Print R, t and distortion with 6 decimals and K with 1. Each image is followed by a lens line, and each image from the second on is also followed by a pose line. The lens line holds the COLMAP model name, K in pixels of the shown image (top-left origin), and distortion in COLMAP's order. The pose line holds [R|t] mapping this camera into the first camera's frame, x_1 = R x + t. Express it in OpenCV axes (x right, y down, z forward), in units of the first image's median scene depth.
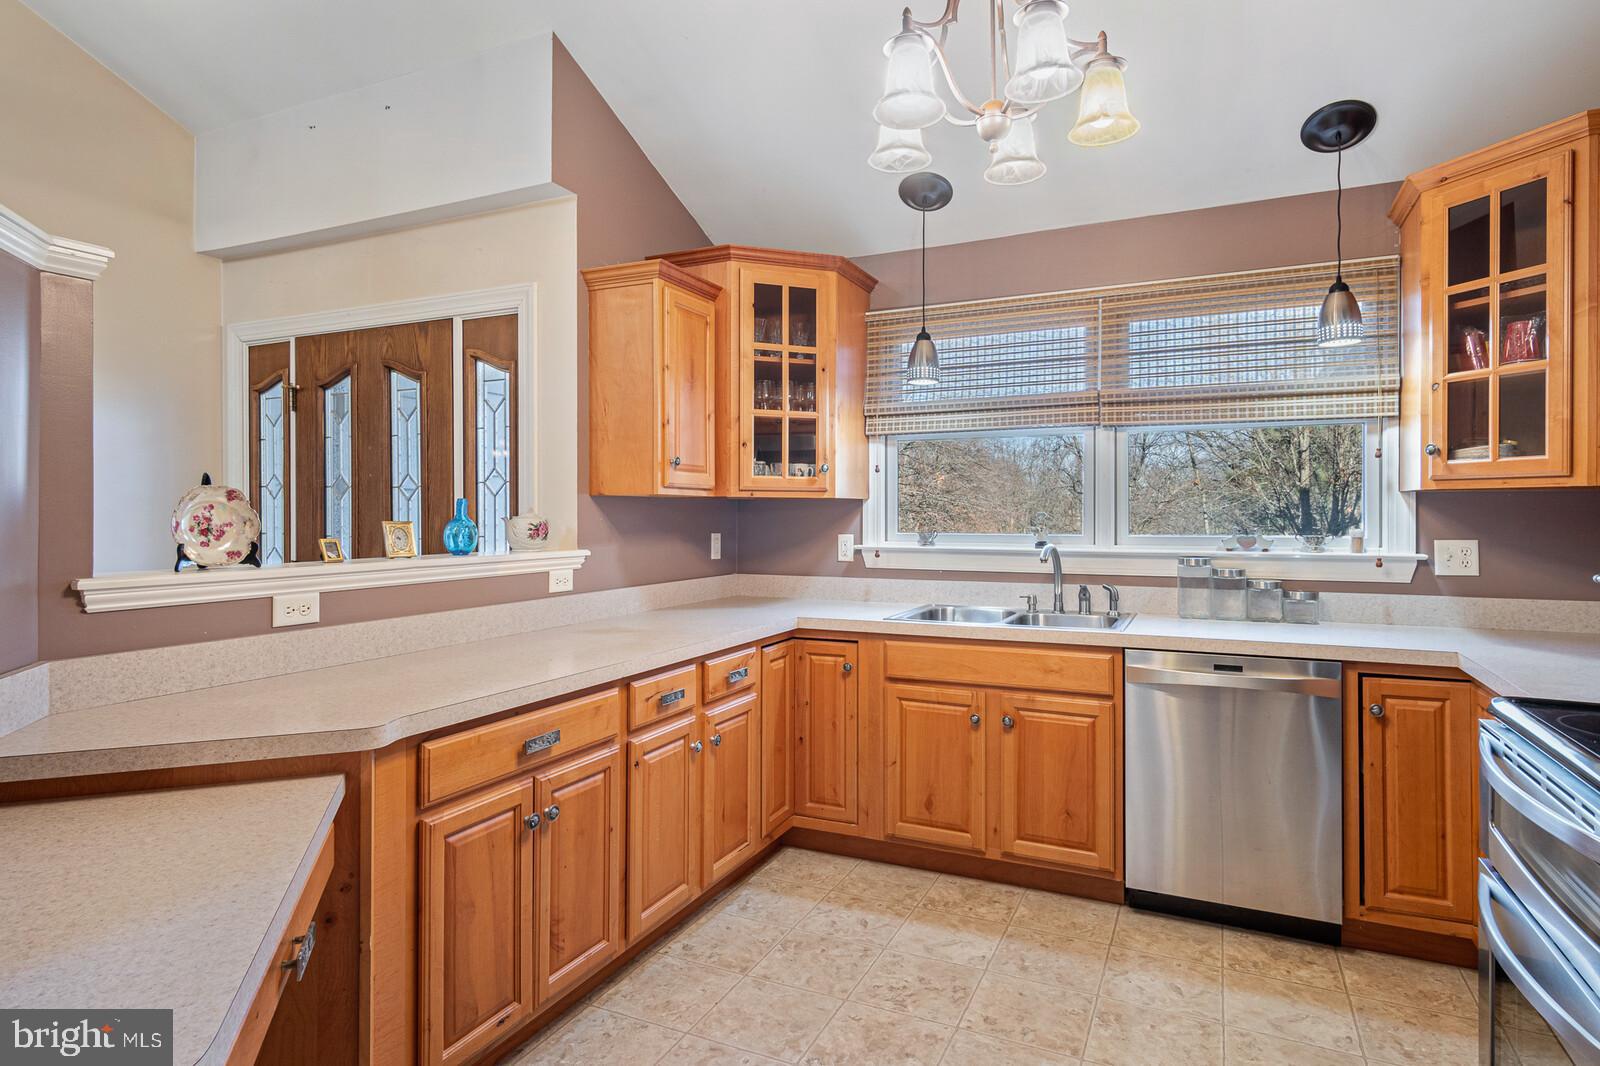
lens RADIAL K [[861.0, 0, 800.0], [0, 861.0, 533.0], [0, 0, 1]] dist [0.021555, 0.000975]
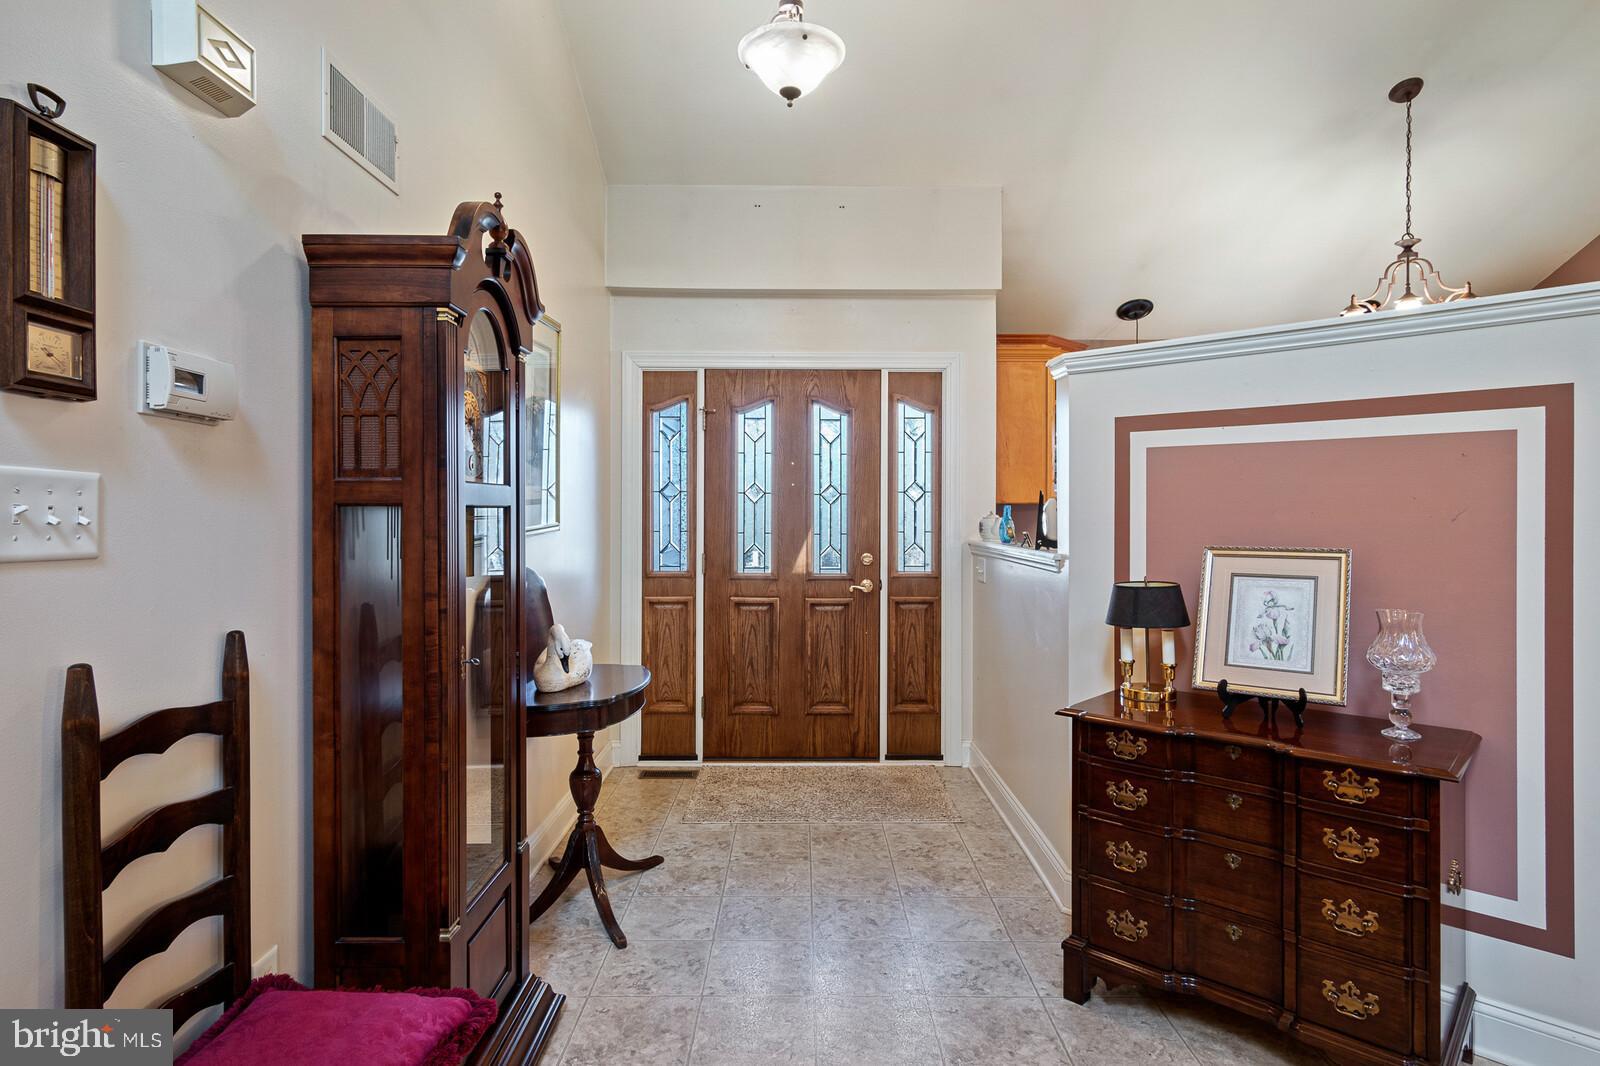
lens RADIAL K [[866.1, 0, 802.7], [0, 866.1, 513.7], [0, 0, 1]] dist [0.009519, 0.000055]
pose [[0.909678, 0.001997, 0.415309, -0.896563], [0.004744, 0.999873, -0.015200, -0.004753], [-0.415286, 0.015797, 0.909554, -0.139011]]
